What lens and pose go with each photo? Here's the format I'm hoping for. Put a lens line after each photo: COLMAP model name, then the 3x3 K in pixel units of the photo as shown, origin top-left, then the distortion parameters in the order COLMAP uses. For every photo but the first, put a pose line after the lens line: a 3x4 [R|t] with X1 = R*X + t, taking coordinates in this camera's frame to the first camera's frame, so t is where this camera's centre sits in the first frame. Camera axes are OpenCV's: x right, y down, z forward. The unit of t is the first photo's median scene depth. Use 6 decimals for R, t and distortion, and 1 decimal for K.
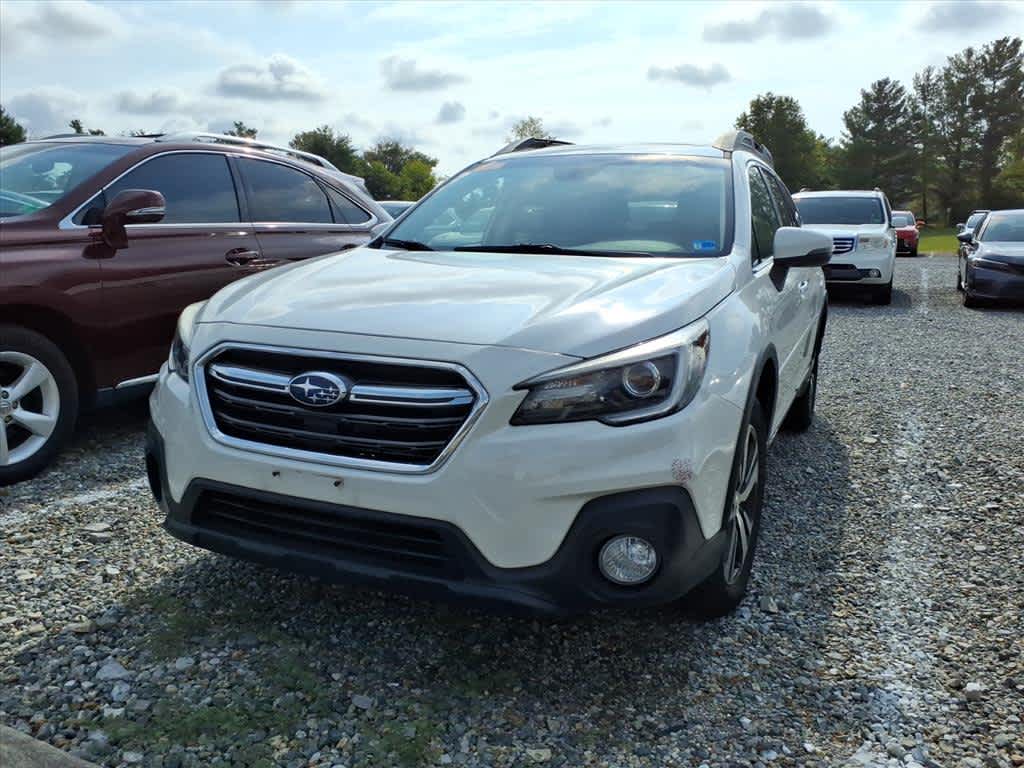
lens RADIAL K [[813.9, 0, 509.2], [0, 813.9, 383.5], [0, 0, 1]] dist [0.008383, -0.008154]
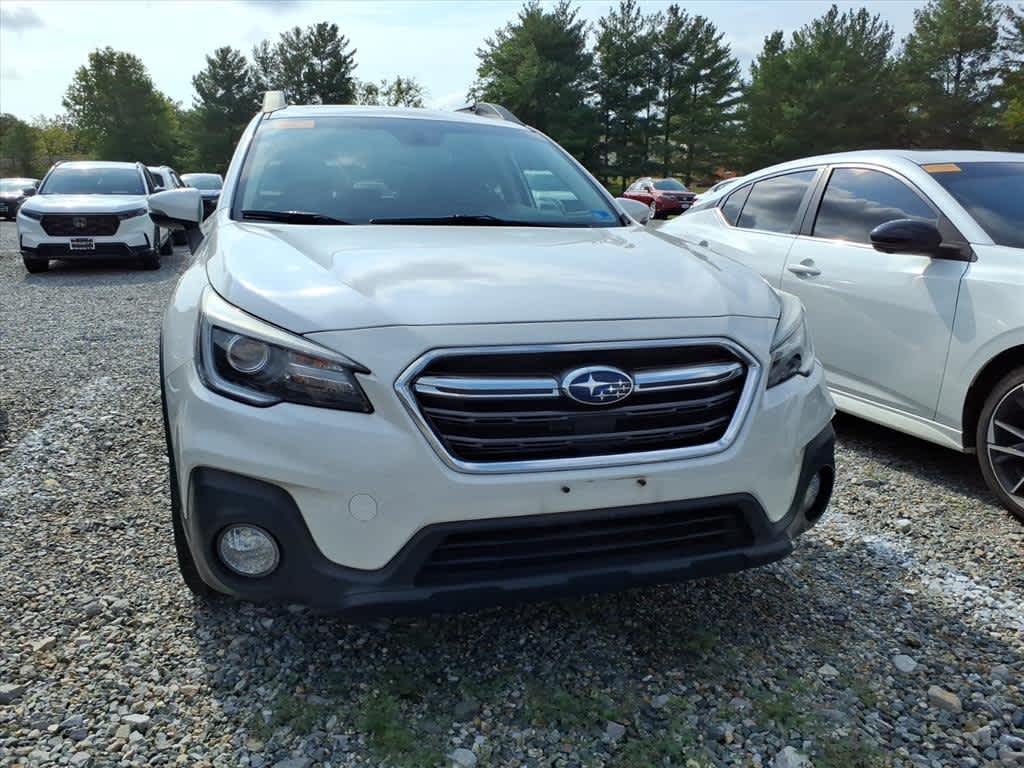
lens RADIAL K [[803.3, 0, 505.5], [0, 803.3, 384.7], [0, 0, 1]] dist [0.009300, -0.005374]
pose [[0.746232, -0.153139, 0.647832, -0.765314], [0.123239, 0.988138, 0.091624, -0.075782], [-0.654179, 0.011465, 0.756253, 0.353736]]
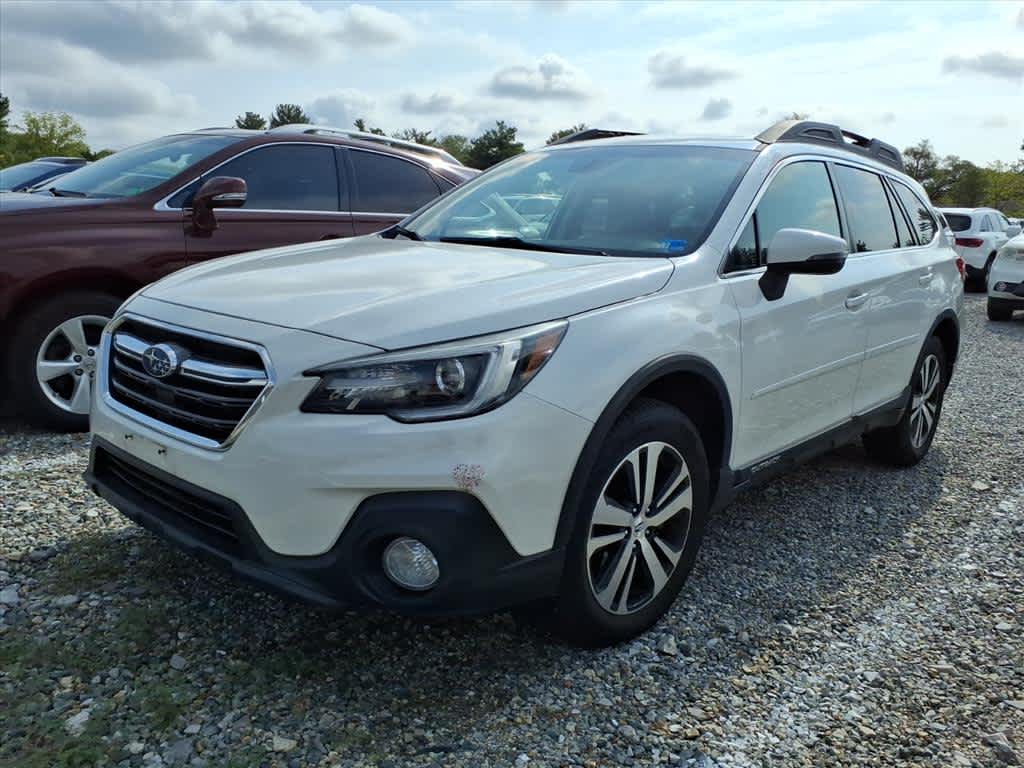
lens RADIAL K [[814.8, 0, 512.0], [0, 814.8, 384.0], [0, 0, 1]] dist [0.004895, -0.004802]
pose [[0.956567, 0.085837, -0.278587, 0.431871], [-0.085204, 0.996259, 0.014402, -0.015173], [0.278781, 0.009961, 0.960303, 0.096468]]
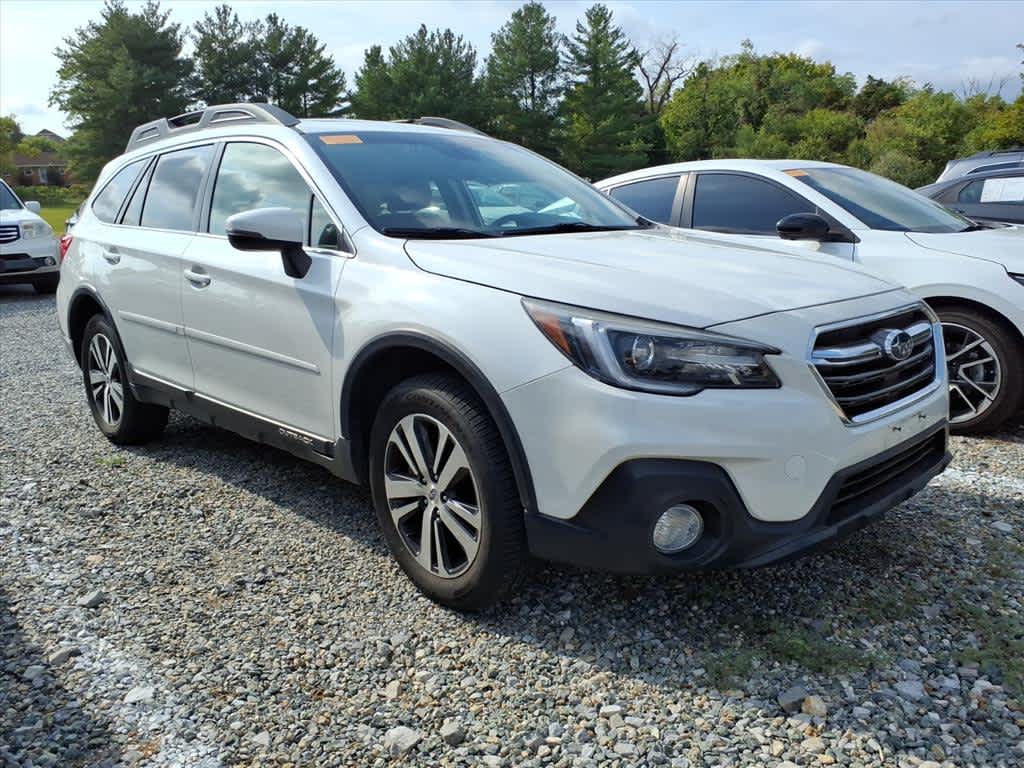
lens RADIAL K [[801.6, 0, 498.8], [0, 801.6, 381.2], [0, 0, 1]] dist [0.003870, -0.000670]
pose [[0.386276, -0.217533, 0.896365, -1.275898], [0.200491, 0.968359, 0.148606, -0.193709], [-0.900330, 0.122310, 0.417667, 0.904653]]
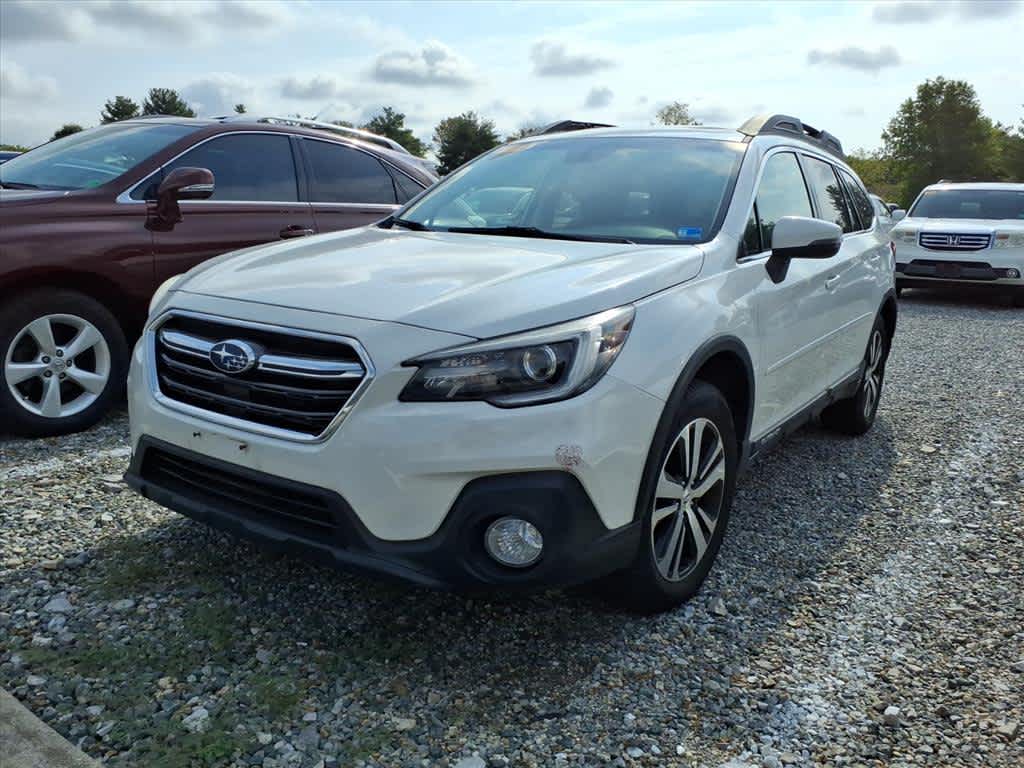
lens RADIAL K [[814.8, 0, 512.0], [0, 814.8, 384.0], [0, 0, 1]] dist [0.004895, -0.004802]
pose [[0.986428, 0.054398, -0.154924, 0.243468], [-0.051892, 0.998449, 0.020178, 0.002315], [0.155781, -0.011865, 0.987720, 0.014249]]
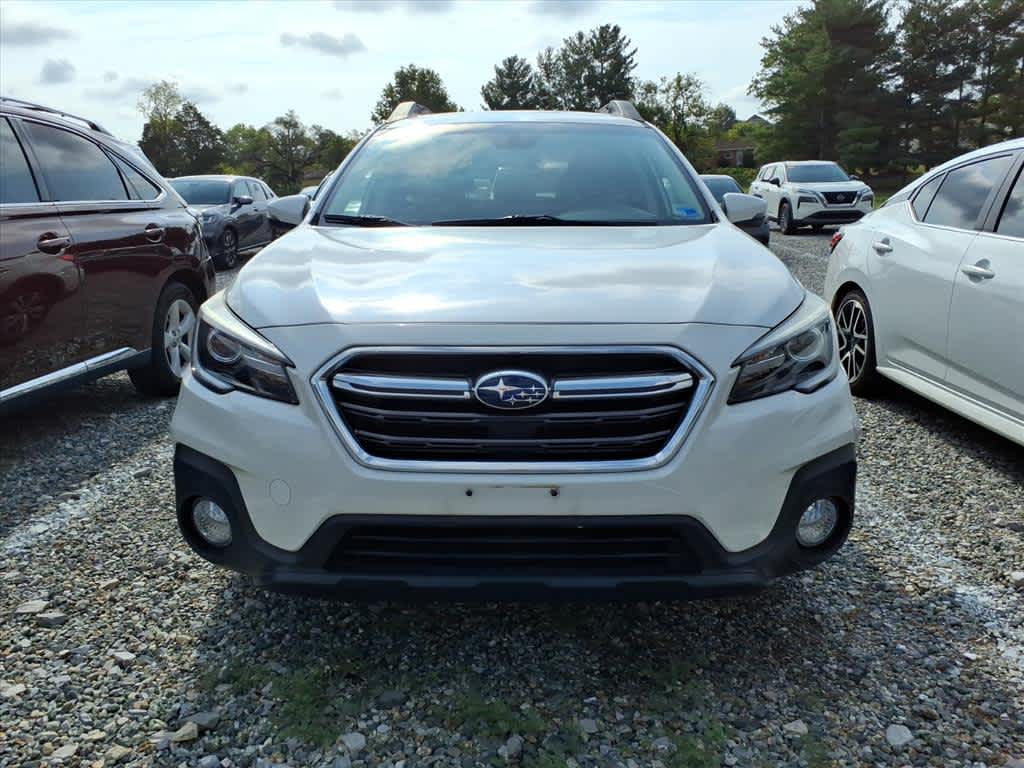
lens RADIAL K [[807.7, 0, 512.0], [0, 807.7, 384.0], [0, 0, 1]] dist [0.006094, 0.000740]
pose [[0.917427, -0.109856, 0.382438, -0.490967], [0.095698, 0.993839, 0.055913, -0.041020], [-0.386224, -0.014698, 0.922288, 0.179946]]
